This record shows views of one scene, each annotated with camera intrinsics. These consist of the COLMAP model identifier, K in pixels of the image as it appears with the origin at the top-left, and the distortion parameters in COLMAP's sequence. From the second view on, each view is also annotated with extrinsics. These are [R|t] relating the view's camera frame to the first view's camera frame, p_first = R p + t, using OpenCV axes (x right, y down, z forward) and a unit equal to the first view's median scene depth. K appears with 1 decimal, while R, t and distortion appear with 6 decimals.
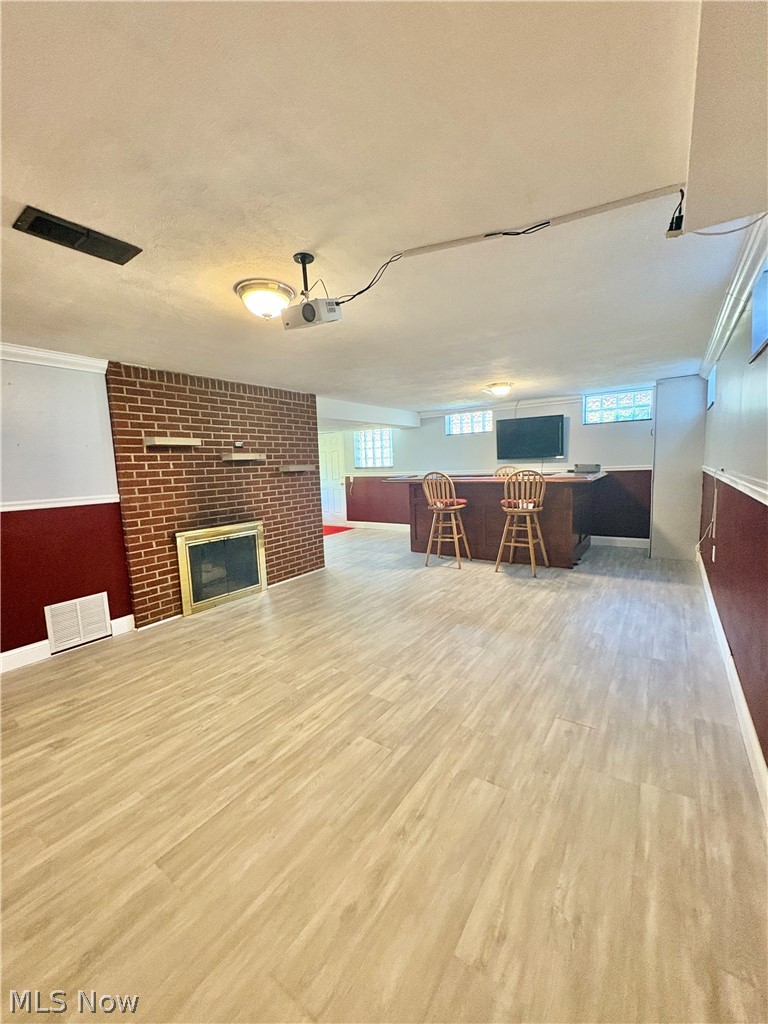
lens RADIAL K [[409.3, 0, 385.5], [0, 409.3, 514.3], [0, 0, 1]] dist [-0.000194, 0.000022]
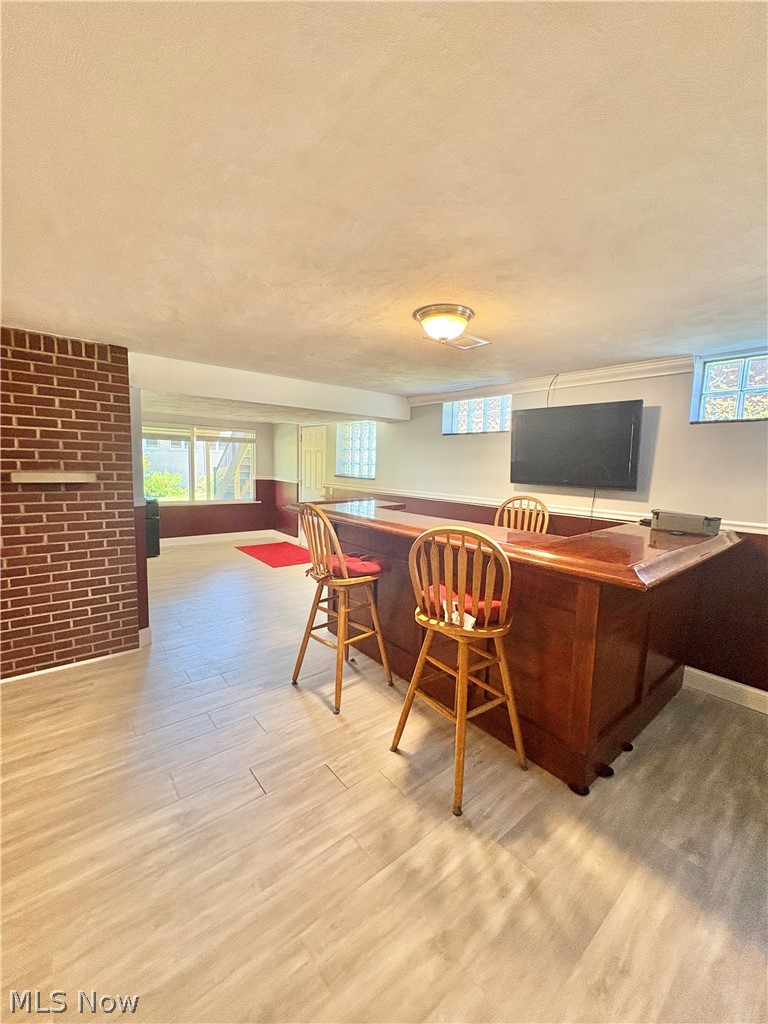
lens RADIAL K [[408.8, 0, 385.0], [0, 408.8, 511.9], [0, 0, 1]] dist [0.001331, 0.000092]
pose [[0.958968, 0.096347, -0.266642, 0.424438], [-0.097537, 0.995193, 0.008812, -0.134639], [0.266209, 0.017557, 0.963755, 0.695187]]
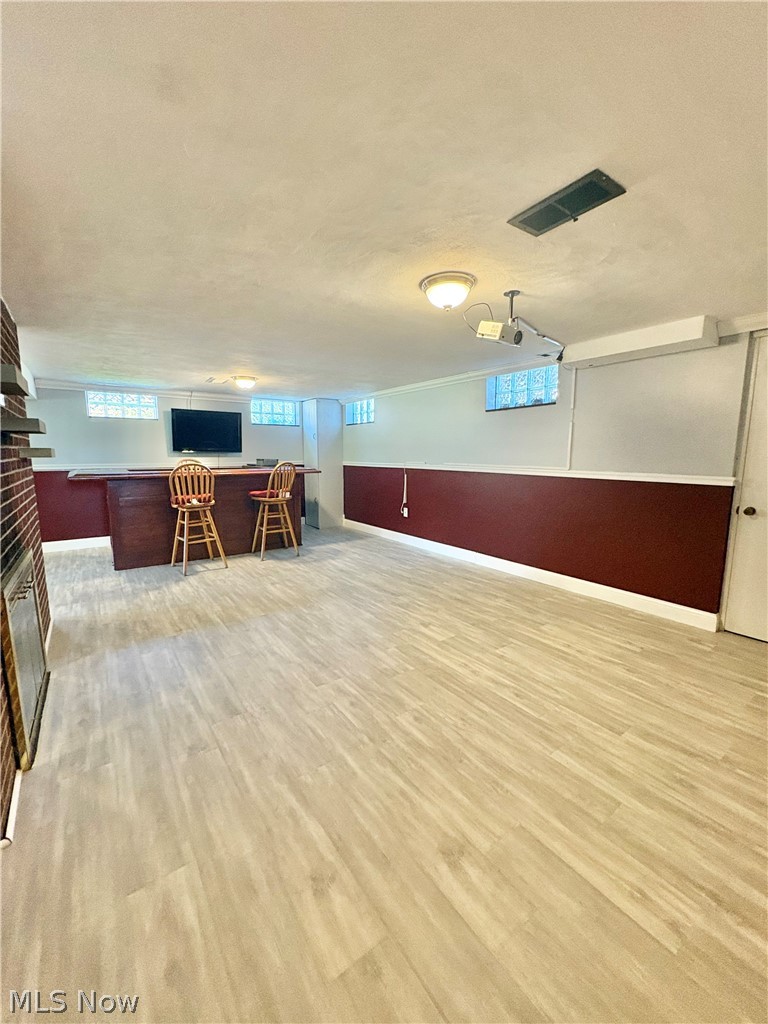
lens RADIAL K [[409.3, 0, 385.5], [0, 409.3, 514.3], [0, 0, 1]] dist [-0.000194, 0.000022]
pose [[0.332662, -0.101715, 0.937545, -0.702884], [0.101154, 0.992279, 0.071761, -0.022420], [-0.937605, 0.070965, 0.340383, 0.419578]]
